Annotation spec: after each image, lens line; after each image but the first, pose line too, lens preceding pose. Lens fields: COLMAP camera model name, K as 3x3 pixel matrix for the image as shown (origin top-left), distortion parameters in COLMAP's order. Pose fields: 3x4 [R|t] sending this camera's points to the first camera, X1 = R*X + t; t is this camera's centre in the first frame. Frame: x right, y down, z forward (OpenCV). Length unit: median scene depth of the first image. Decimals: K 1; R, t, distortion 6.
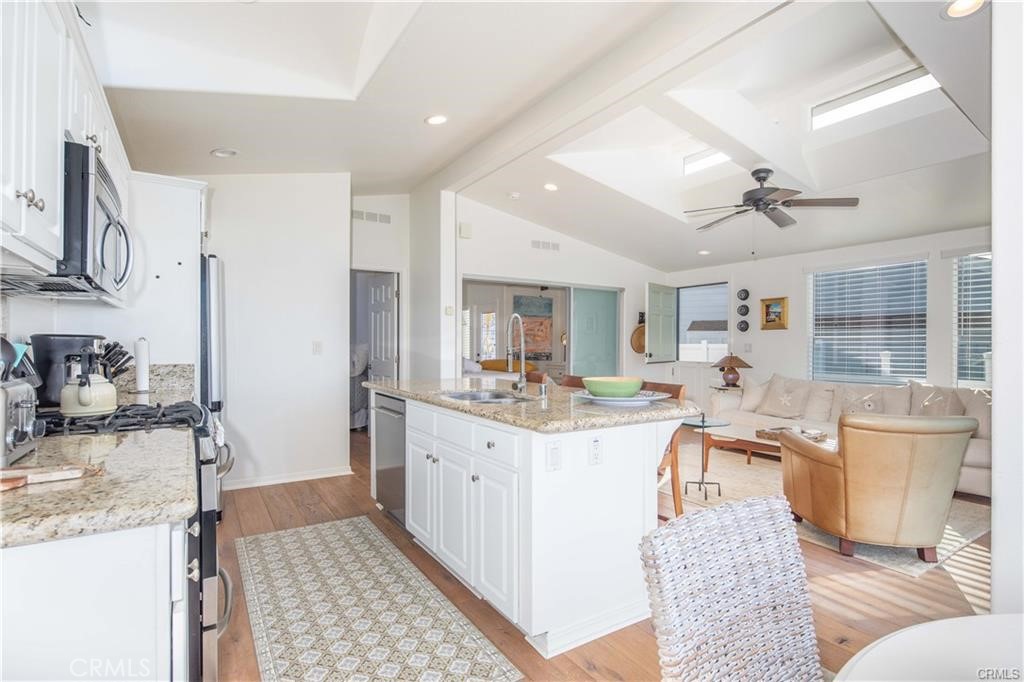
lens RADIAL K [[507.3, 0, 512.0], [0, 507.3, 341.0], [0, 0, 1]] dist [0.001214, 0.000059]
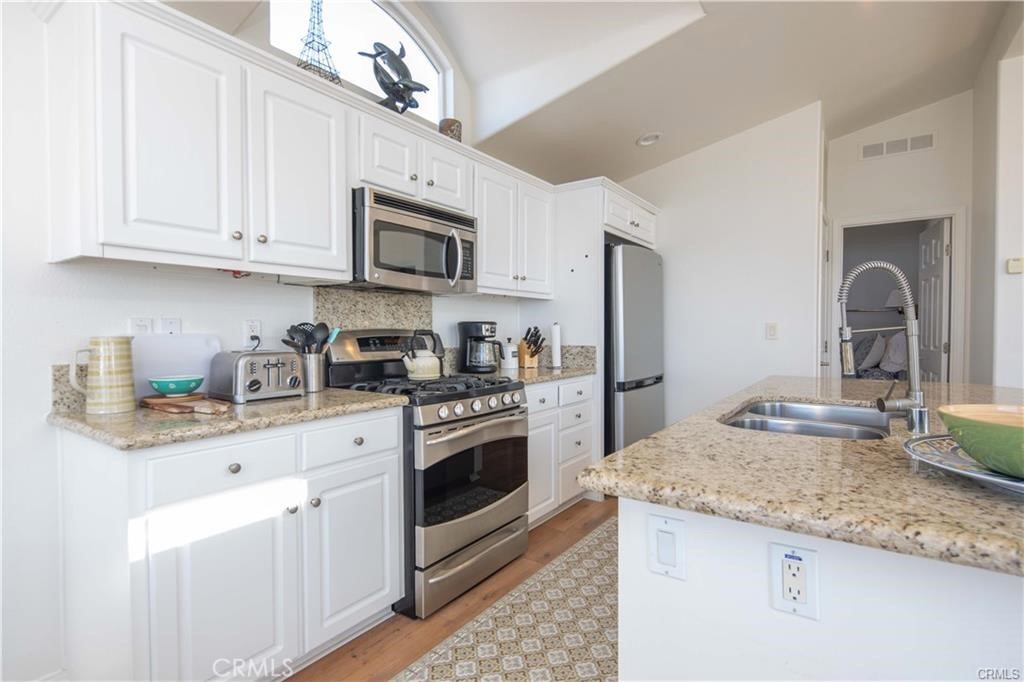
lens RADIAL K [[490.4, 0, 512.0], [0, 490.4, 341.0], [0, 0, 1]] dist [0.003084, 0.000441]
pose [[0.378638, 0.015086, -0.925422, 0.198510], [0.012445, 0.999694, 0.021389, 0.006629], [0.925461, -0.019616, 0.378335, 0.295062]]
